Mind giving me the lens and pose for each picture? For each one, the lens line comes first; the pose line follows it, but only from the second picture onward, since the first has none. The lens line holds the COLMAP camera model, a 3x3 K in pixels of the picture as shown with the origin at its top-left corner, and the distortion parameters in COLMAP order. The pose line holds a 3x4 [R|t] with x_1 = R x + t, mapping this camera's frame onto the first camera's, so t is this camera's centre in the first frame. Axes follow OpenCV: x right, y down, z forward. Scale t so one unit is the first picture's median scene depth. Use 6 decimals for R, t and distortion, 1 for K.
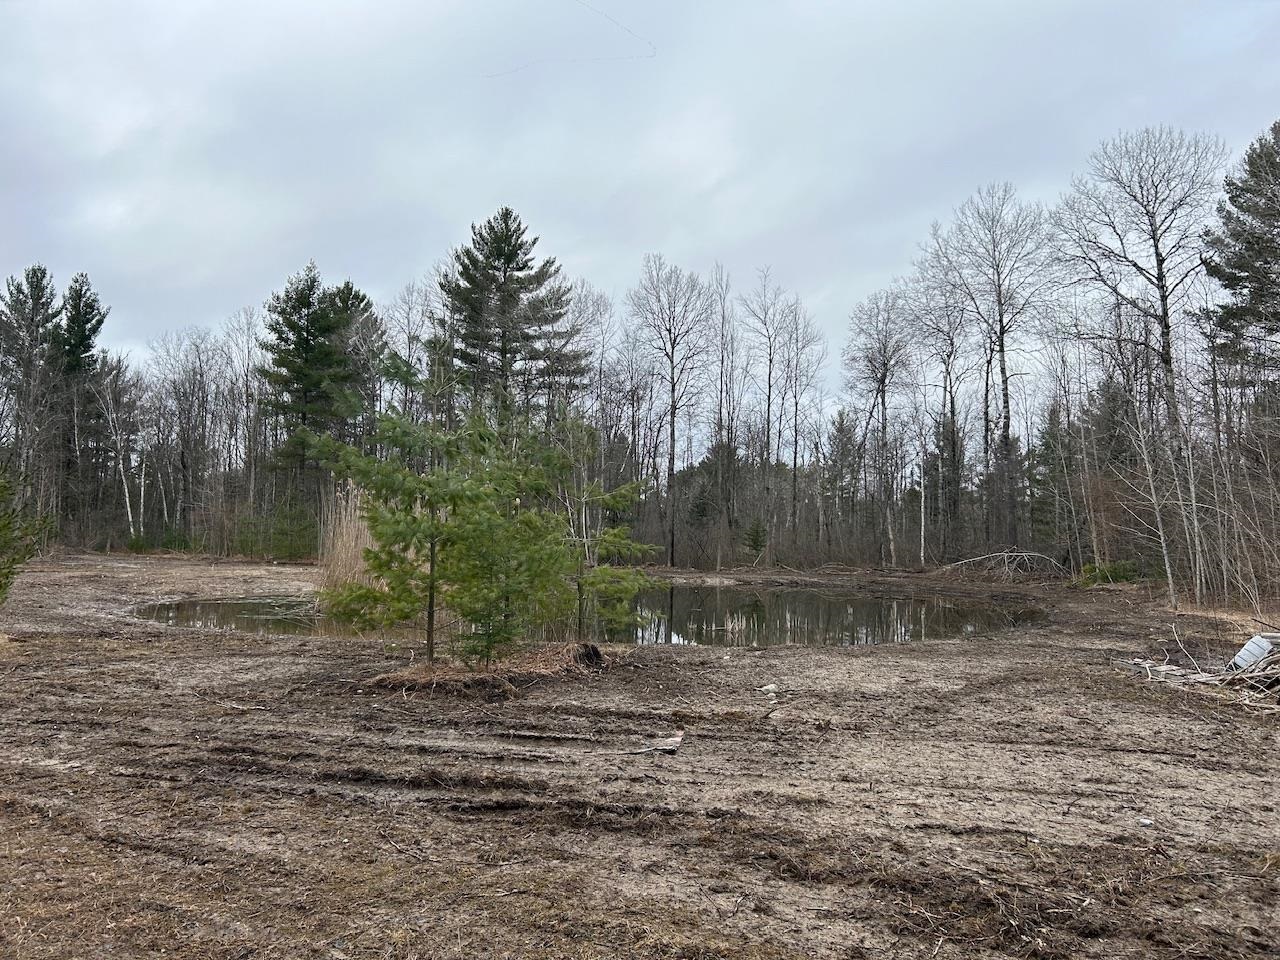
lens RADIAL K [[978.2, 0, 638.5], [0, 978.2, 478.0], [0, 0, 1]] dist [-0.003306, -0.001790]
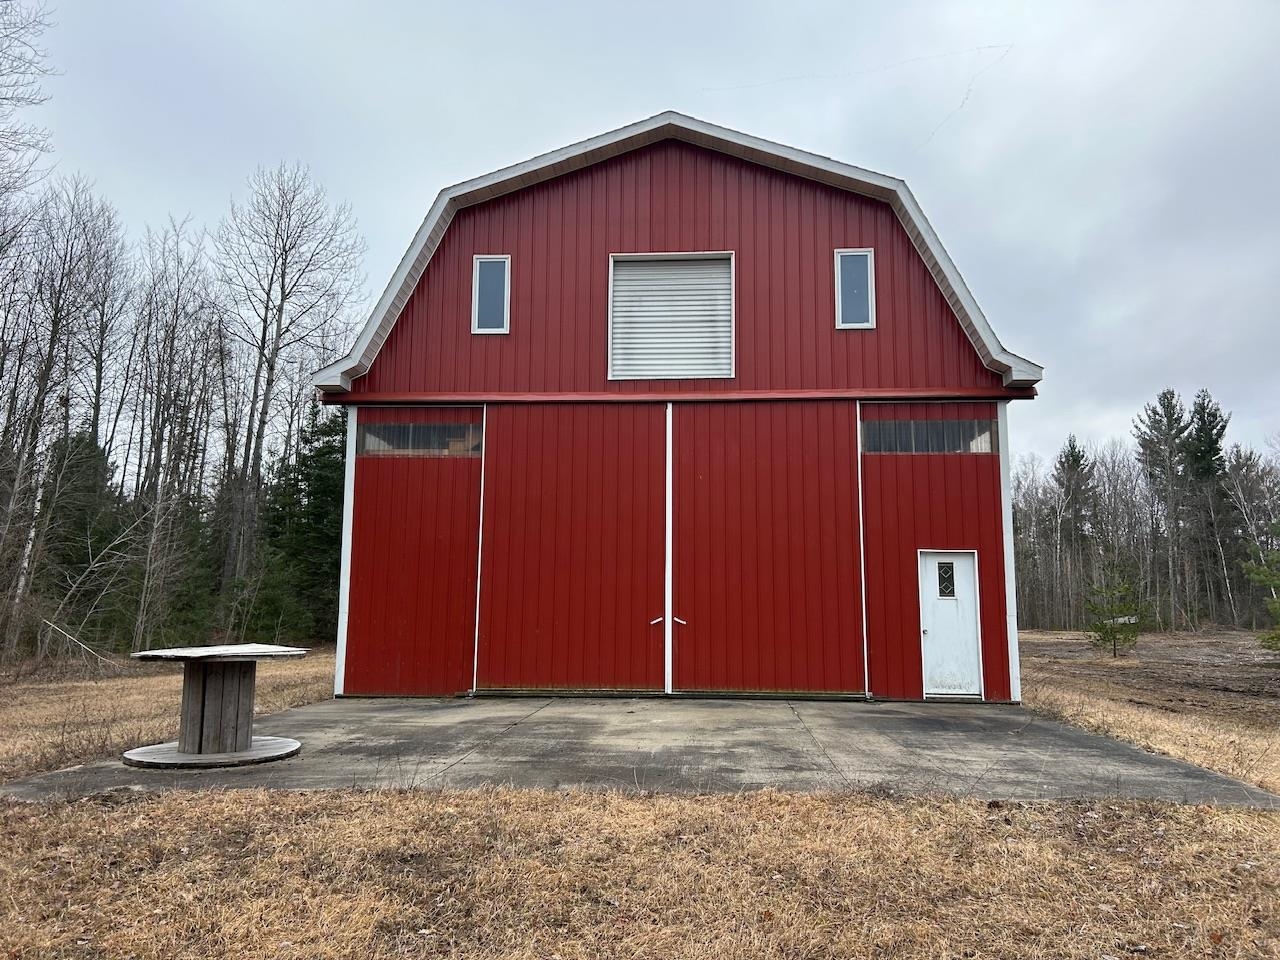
lens RADIAL K [[978.2, 0, 638.5], [0, 978.2, 479.7], [0, 0, 1]] dist [-0.003306, -0.001790]
pose [[0.469647, -0.134191, -0.872596, 0.116916], [0.063199, 0.990955, -0.118378, -0.005699], [0.880589, 0.000449, 0.473880, -0.146766]]
